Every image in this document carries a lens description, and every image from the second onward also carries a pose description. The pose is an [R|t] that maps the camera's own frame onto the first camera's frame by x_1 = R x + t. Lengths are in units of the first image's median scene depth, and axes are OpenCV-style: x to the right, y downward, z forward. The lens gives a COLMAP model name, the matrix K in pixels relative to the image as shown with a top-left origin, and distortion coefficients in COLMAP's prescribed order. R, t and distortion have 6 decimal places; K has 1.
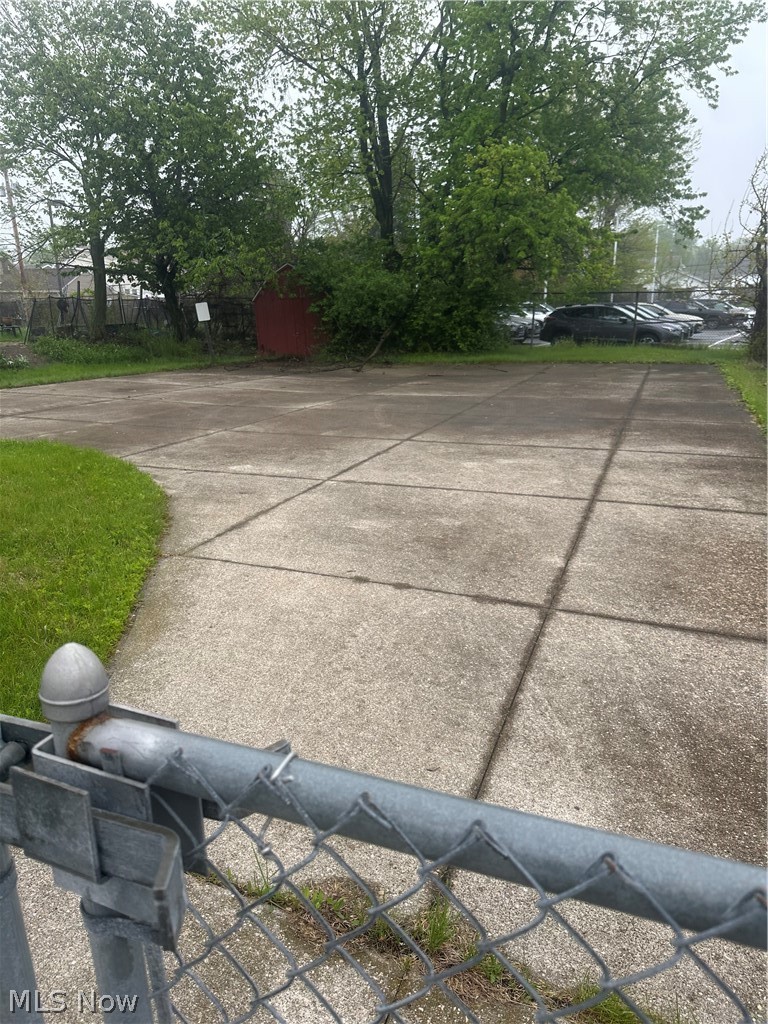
lens RADIAL K [[804.1, 0, 384.0], [0, 804.1, 512.0], [0, 0, 1]] dist [0.039368, 0.003014]
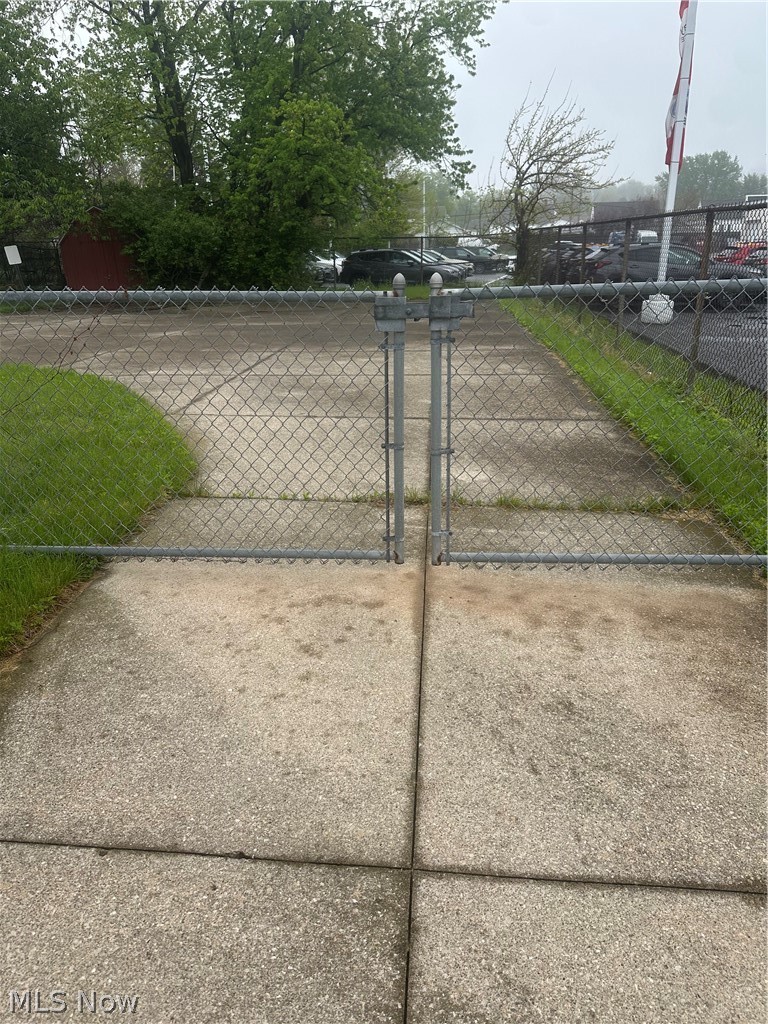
lens RADIAL K [[804.1, 0, 384.0], [0, 804.1, 512.0], [0, 0, 1]] dist [0.039368, 0.003014]
pose [[0.964088, -0.085034, 0.251600, -0.062295], [0.070622, 0.995332, 0.065785, 0.038871], [-0.256019, -0.045654, 0.965593, -0.112950]]
